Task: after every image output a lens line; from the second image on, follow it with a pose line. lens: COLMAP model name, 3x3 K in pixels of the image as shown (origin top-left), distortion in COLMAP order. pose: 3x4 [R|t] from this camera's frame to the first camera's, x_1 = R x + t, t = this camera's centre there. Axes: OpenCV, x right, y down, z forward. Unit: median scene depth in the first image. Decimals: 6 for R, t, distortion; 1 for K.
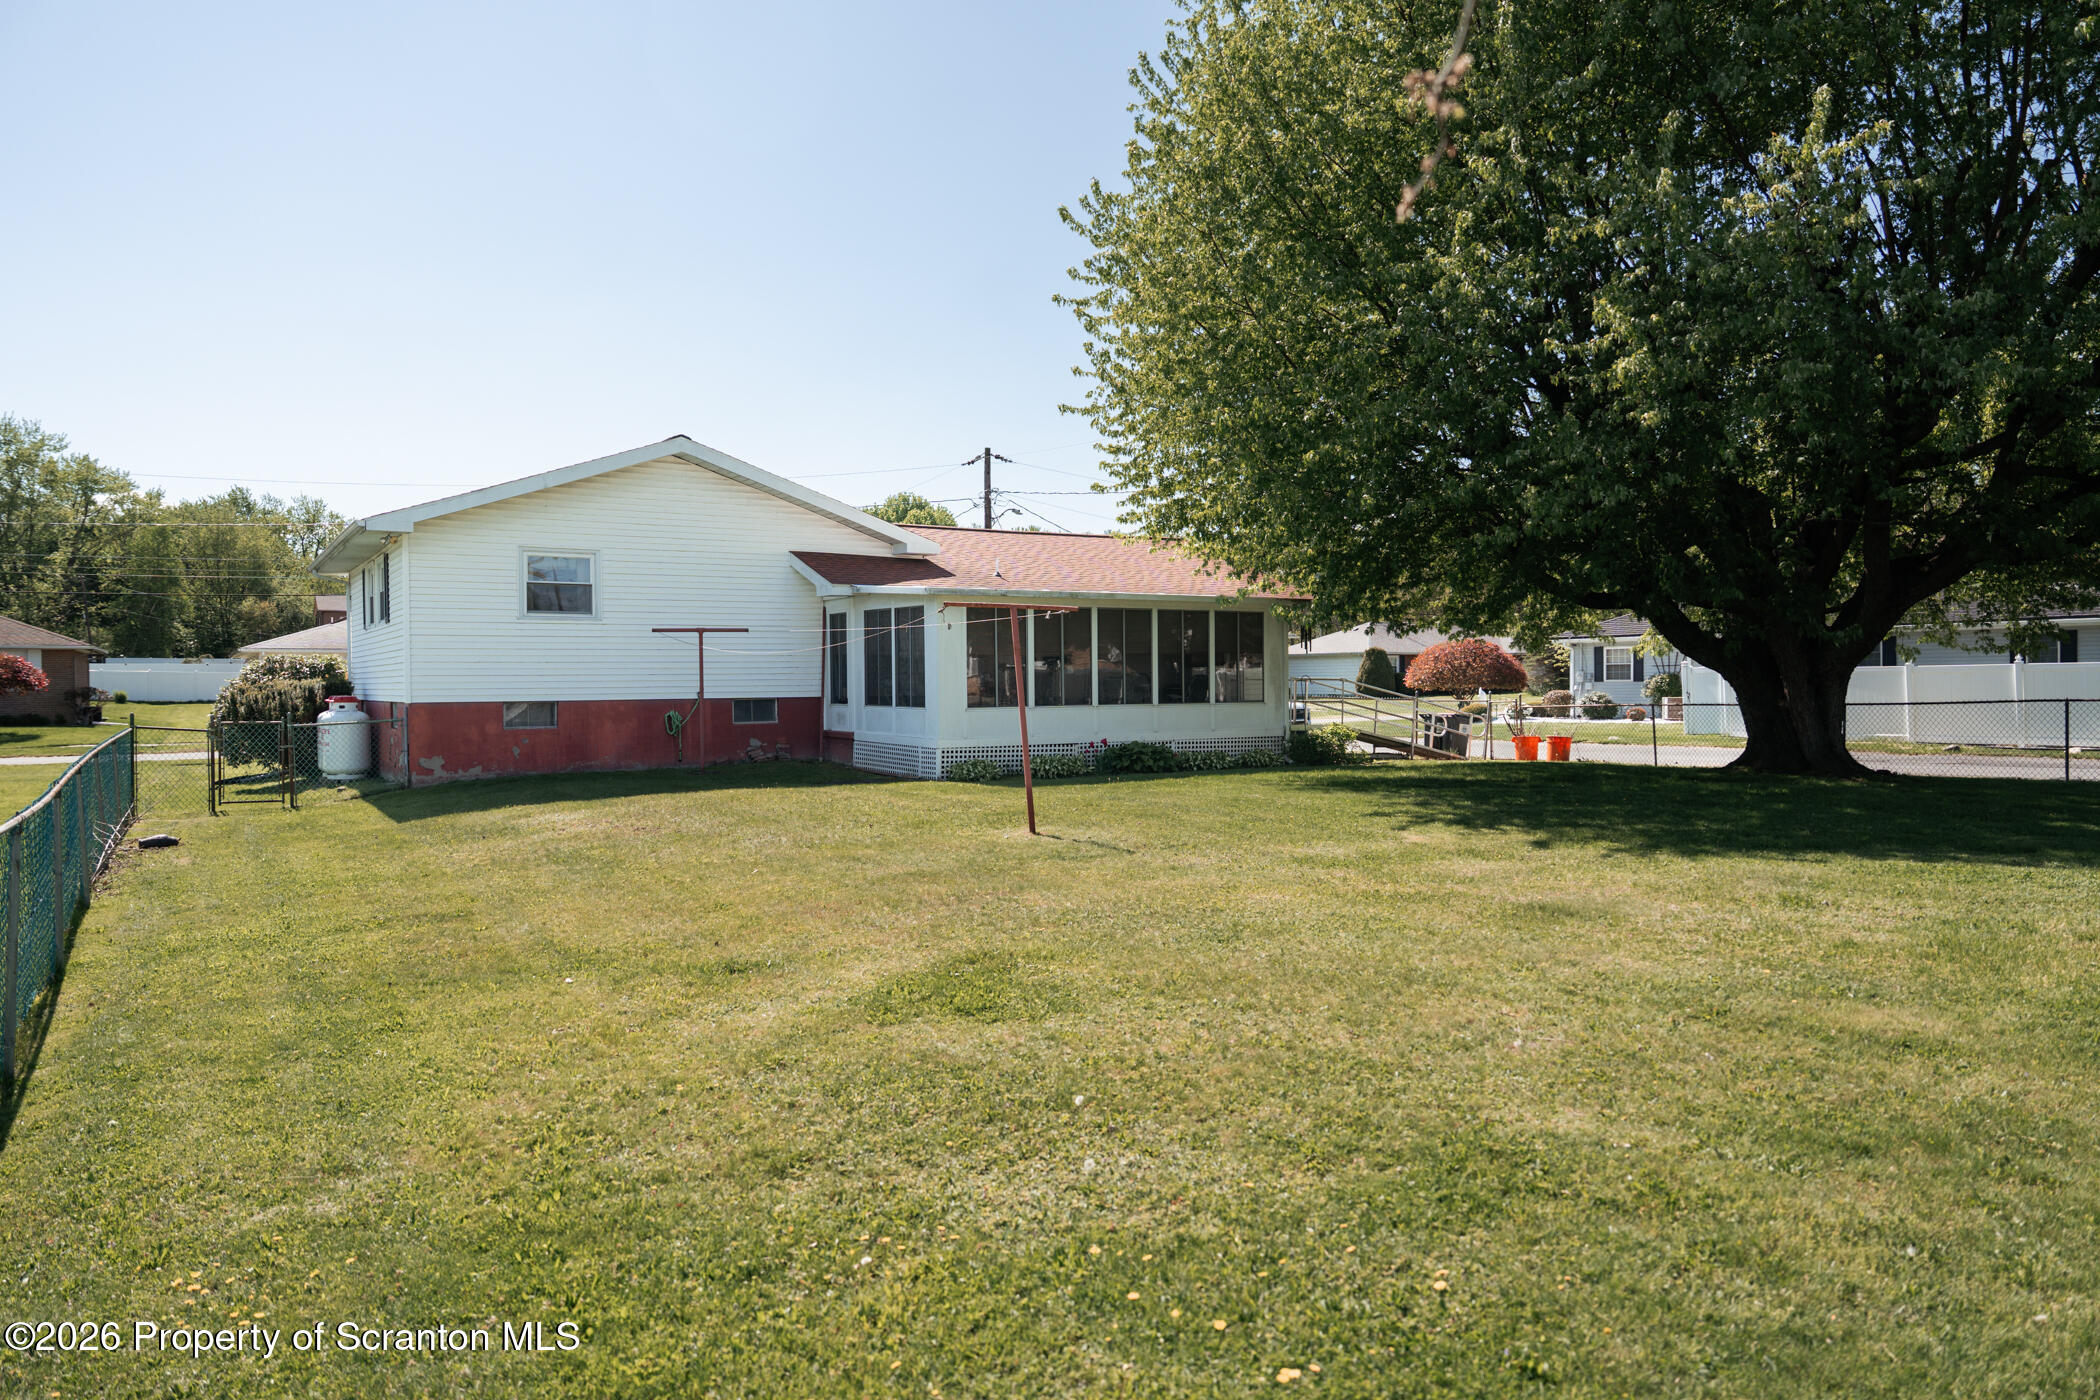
lens RADIAL K [[1417.3, 0, 1047.3], [0, 1417.3, 705.4], [0, 0, 1]] dist [-0.015858, 0.019683]
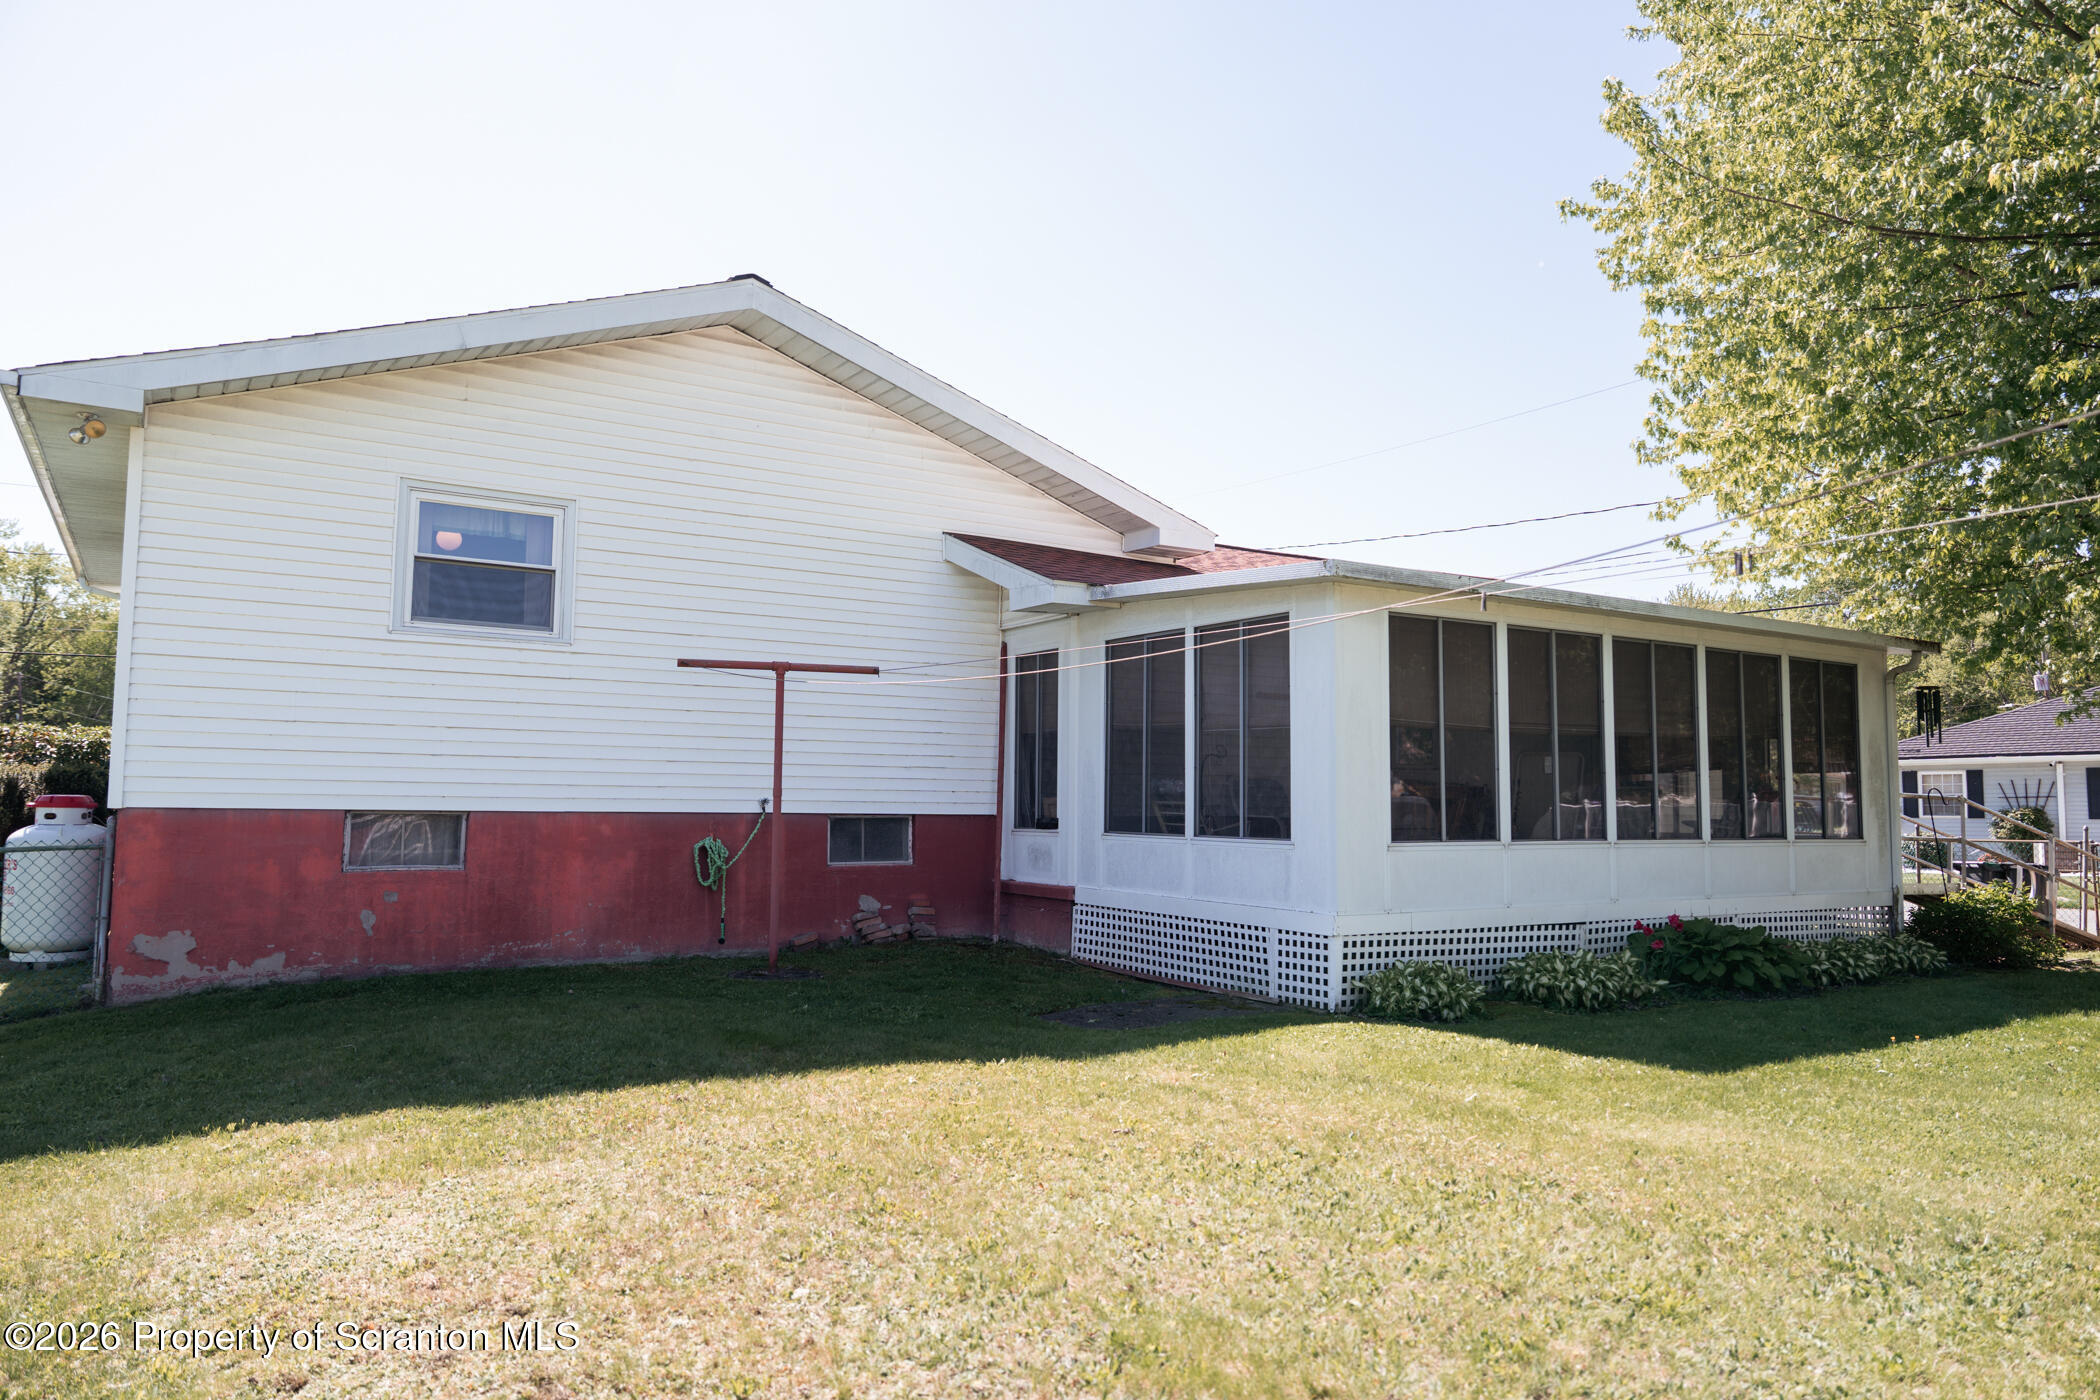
lens RADIAL K [[1417.3, 0, 1055.3], [0, 1417.3, 693.9], [0, 0, 1]] dist [-0.015858, 0.019683]
pose [[0.999787, 0.018937, 0.008234, -0.153793], [-0.018023, 0.994863, -0.099616, 0.001252], [-0.010078, 0.099446, 0.994992, 0.519935]]
